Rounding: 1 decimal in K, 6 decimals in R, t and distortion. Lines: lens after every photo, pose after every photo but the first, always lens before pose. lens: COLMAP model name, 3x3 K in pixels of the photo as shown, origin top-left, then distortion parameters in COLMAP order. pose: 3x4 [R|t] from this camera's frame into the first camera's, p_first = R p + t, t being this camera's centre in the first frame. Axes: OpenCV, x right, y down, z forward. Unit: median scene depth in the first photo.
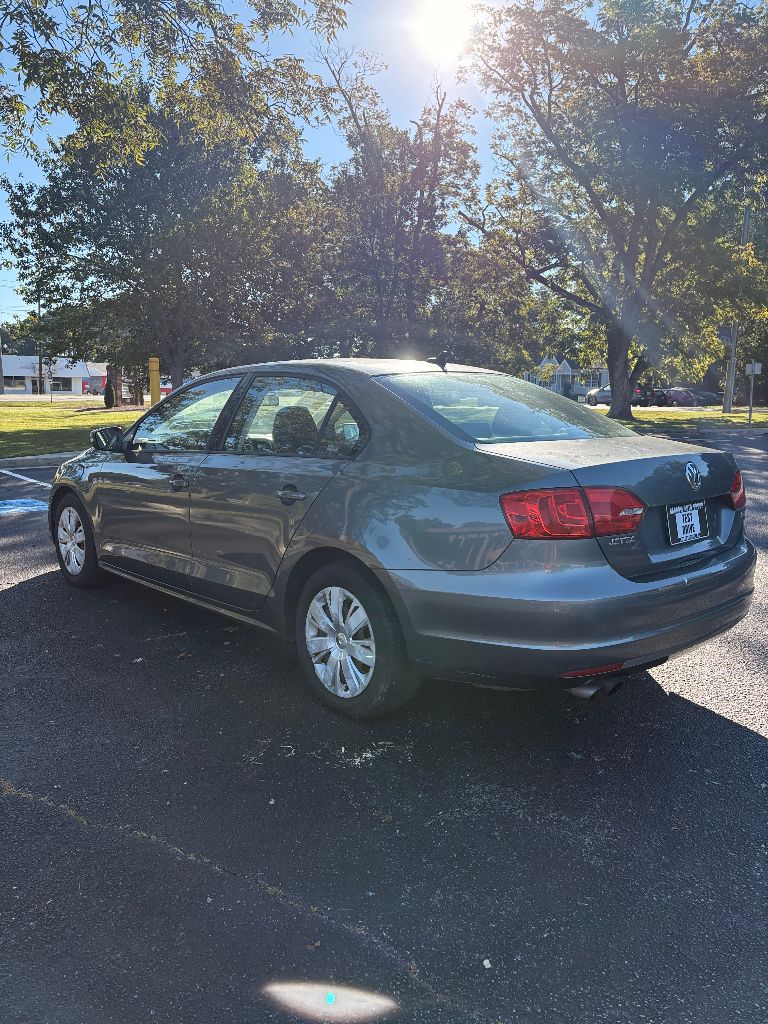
lens RADIAL K [[784.4, 0, 384.0], [0, 784.4, 512.0], [0, 0, 1]] dist [0.006878, -0.010513]
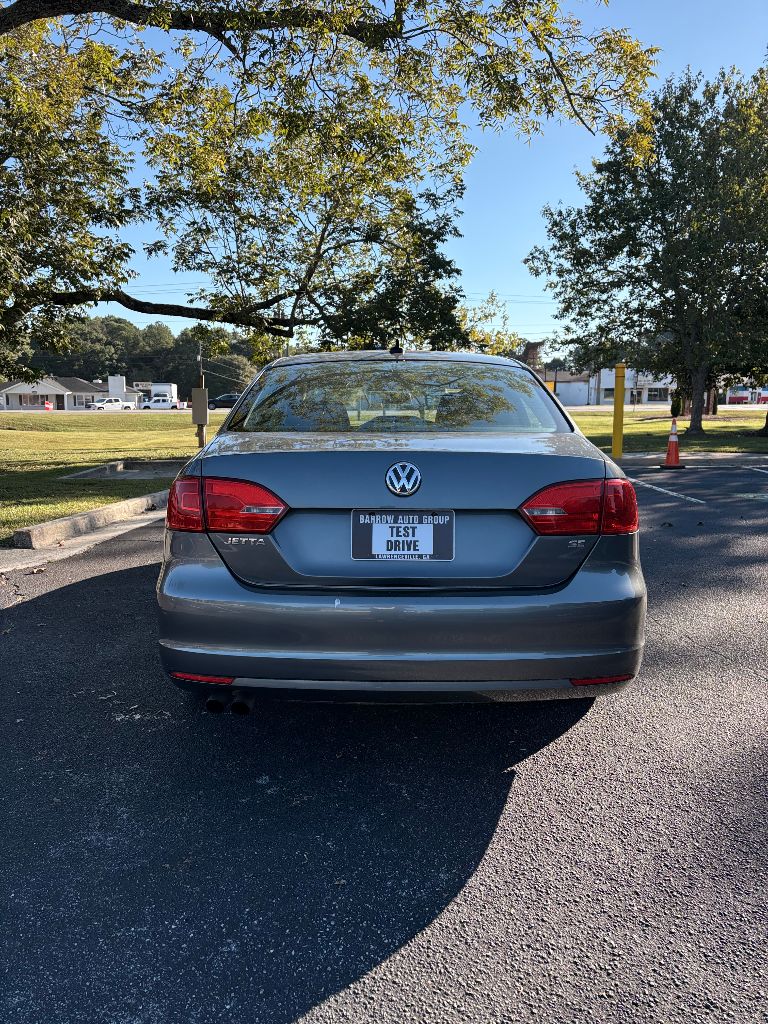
lens RADIAL K [[784.4, 0, 384.0], [0, 784.4, 512.0], [0, 0, 1]] dist [0.006878, -0.010513]
pose [[0.715907, 0.083276, -0.693211, 0.150131], [-0.093370, 0.995362, 0.023147, -0.004532], [0.691924, 0.048154, 0.720363, 0.069449]]
